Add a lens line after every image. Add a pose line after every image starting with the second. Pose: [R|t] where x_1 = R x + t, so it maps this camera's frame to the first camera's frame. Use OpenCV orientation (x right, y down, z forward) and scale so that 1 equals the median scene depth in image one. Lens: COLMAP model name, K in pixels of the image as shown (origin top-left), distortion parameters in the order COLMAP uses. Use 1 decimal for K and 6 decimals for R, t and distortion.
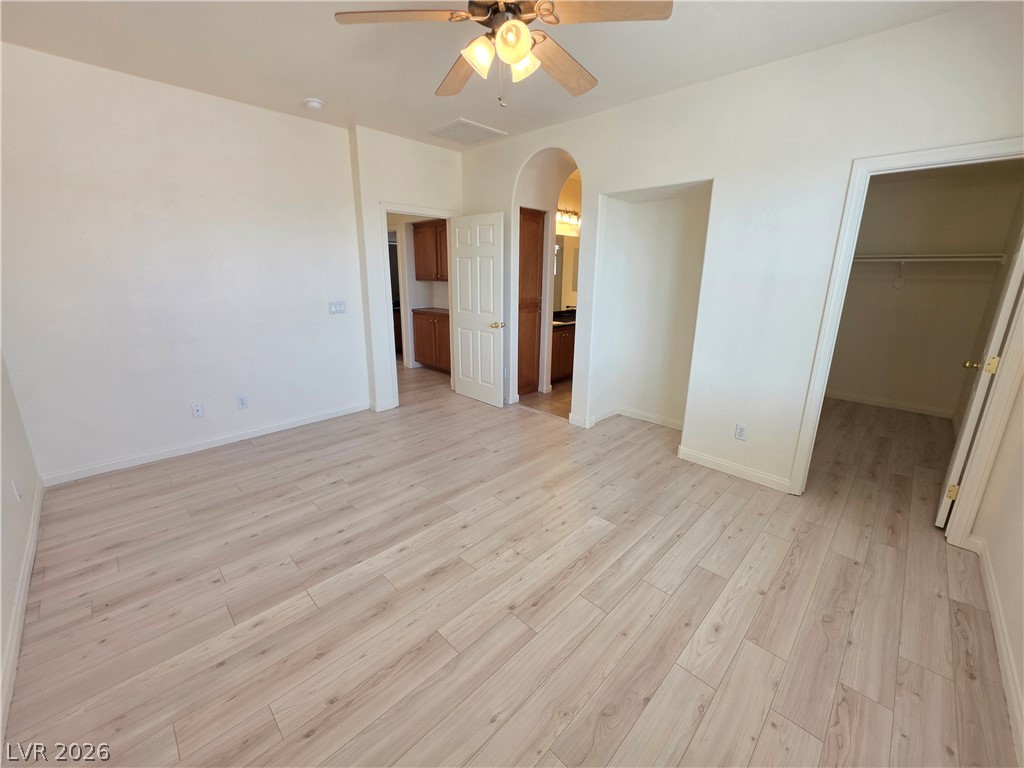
lens RADIAL K [[409.4, 0, 513.0], [0, 409.4, 379.3], [0, 0, 1]] dist [-0.001653, -0.000146]
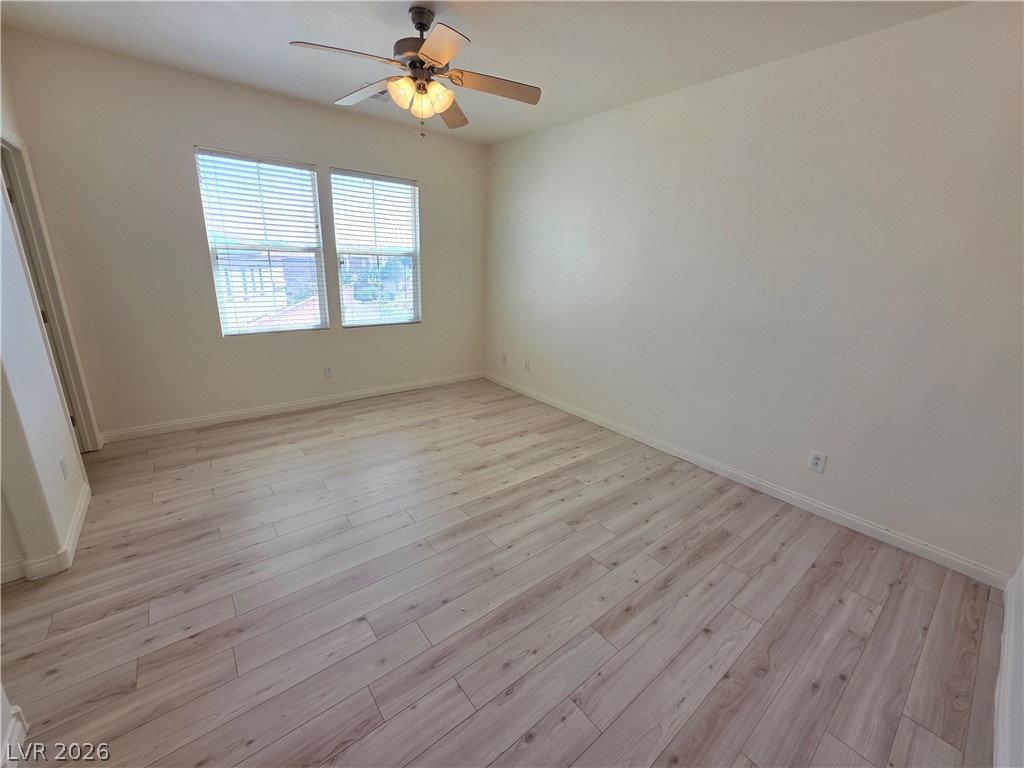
lens RADIAL K [[412.6, 0, 507.0], [0, 412.6, 380.5], [0, 0, 1]] dist [0.000296, 0.000091]
pose [[-0.990707, -0.084044, 0.106940, -0.348252], [-0.016454, 0.854529, 0.519144, -0.481675], [-0.135015, 0.512560, -0.847970, 1.745110]]
